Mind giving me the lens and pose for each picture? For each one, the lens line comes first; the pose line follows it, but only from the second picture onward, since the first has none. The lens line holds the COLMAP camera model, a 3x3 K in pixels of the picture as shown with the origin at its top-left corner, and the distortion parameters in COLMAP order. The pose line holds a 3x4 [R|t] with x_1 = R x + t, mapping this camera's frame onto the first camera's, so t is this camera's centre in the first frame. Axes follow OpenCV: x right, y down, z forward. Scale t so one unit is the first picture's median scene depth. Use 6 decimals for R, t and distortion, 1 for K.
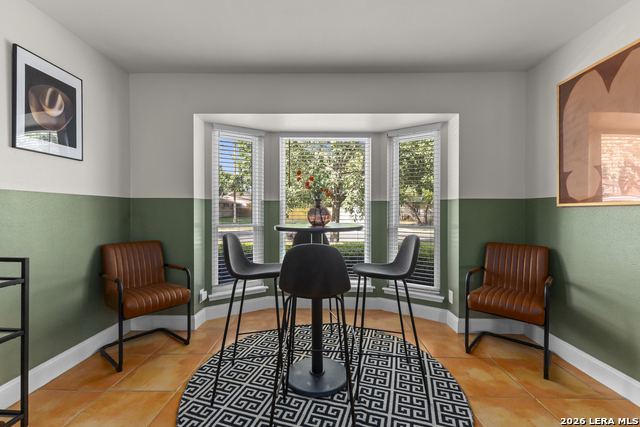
lens RADIAL K [[277.9, 0, 319.6], [0, 277.9, 210.7], [0, 0, 1]] dist [0.009341, -0.001923]
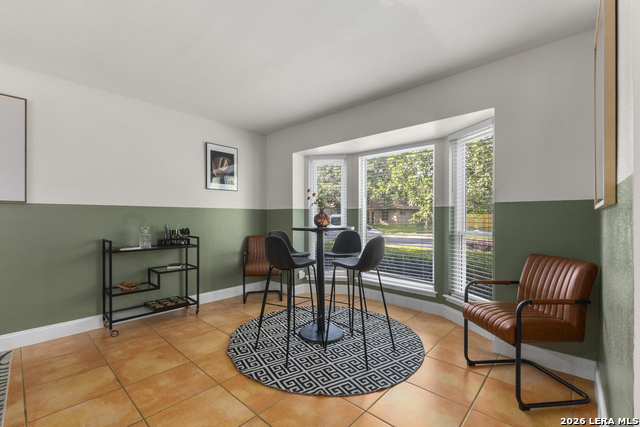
lens RADIAL K [[277.9, 0, 319.1], [0, 277.9, 217.6], [0, 0, 1]] dist [0.009341, -0.001923]
pose [[0.750654, -0.005139, -0.660676, 0.734318], [0.001636, 0.999981, -0.005919, 0.013813], [0.660694, 0.003362, 0.750648, -0.049433]]
